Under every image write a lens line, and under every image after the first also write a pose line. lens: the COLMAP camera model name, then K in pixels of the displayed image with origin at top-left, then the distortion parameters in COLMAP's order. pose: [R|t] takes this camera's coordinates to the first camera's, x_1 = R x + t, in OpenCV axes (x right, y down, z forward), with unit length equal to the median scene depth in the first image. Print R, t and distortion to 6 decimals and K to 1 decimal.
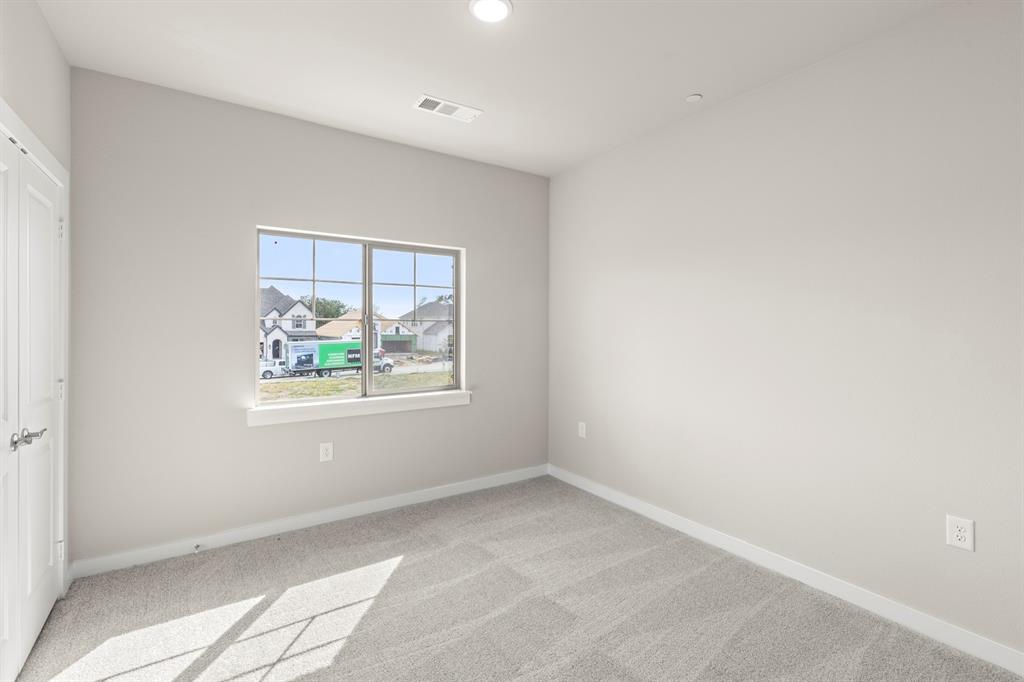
lens RADIAL K [[452.0, 0, 515.5], [0, 452.0, 323.3], [0, 0, 1]] dist [0.003075, -0.001119]
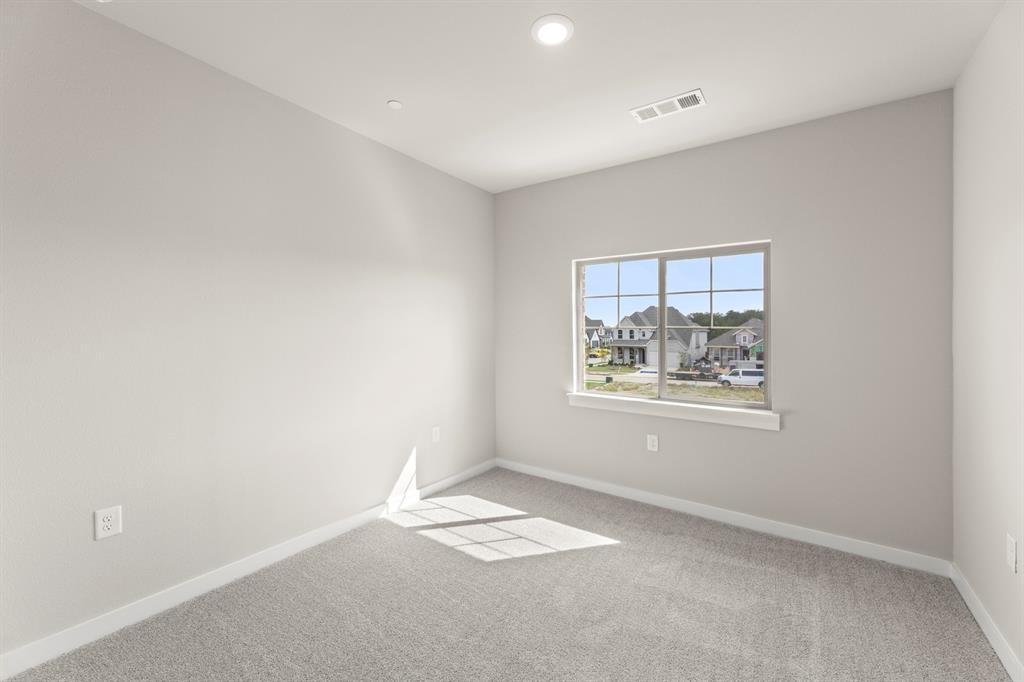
lens RADIAL K [[415.8, 0, 513.9], [0, 415.8, 337.7], [0, 0, 1]] dist [0.007053, 0.000064]
pose [[0.358274, 0.016697, -0.933467, 0.470712], [-0.003702, 0.999858, 0.016463, 0.000565], [0.933609, -0.002442, 0.358285, 0.317814]]
